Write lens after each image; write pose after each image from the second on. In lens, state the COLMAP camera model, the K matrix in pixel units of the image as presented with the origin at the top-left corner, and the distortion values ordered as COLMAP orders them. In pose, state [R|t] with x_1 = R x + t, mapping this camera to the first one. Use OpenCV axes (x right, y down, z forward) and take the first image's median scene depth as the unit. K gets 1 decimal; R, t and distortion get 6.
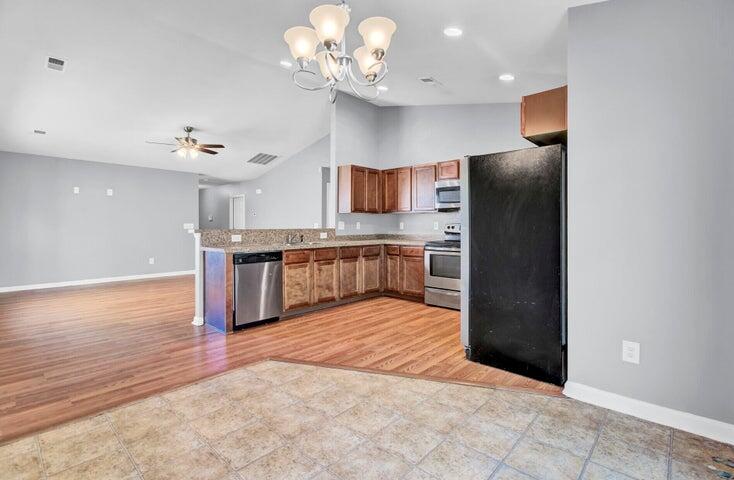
lens RADIAL K [[340.2, 0, 365.0], [0, 340.2, 224.2], [0, 0, 1]] dist [-0.002330, 0.004038]
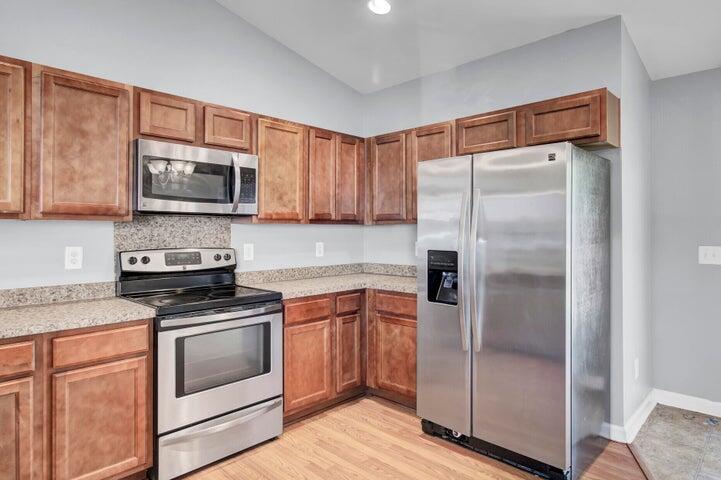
lens RADIAL K [[428.9, 0, 360.3], [0, 428.9, 234.5], [0, 0, 1]] dist [0.007008, -0.004014]
pose [[0.021784, -0.004031, 0.999755, -0.245011], [-0.001684, 0.999990, 0.004069, -0.023365], [-0.999761, -0.001772, 0.021777, 0.737780]]
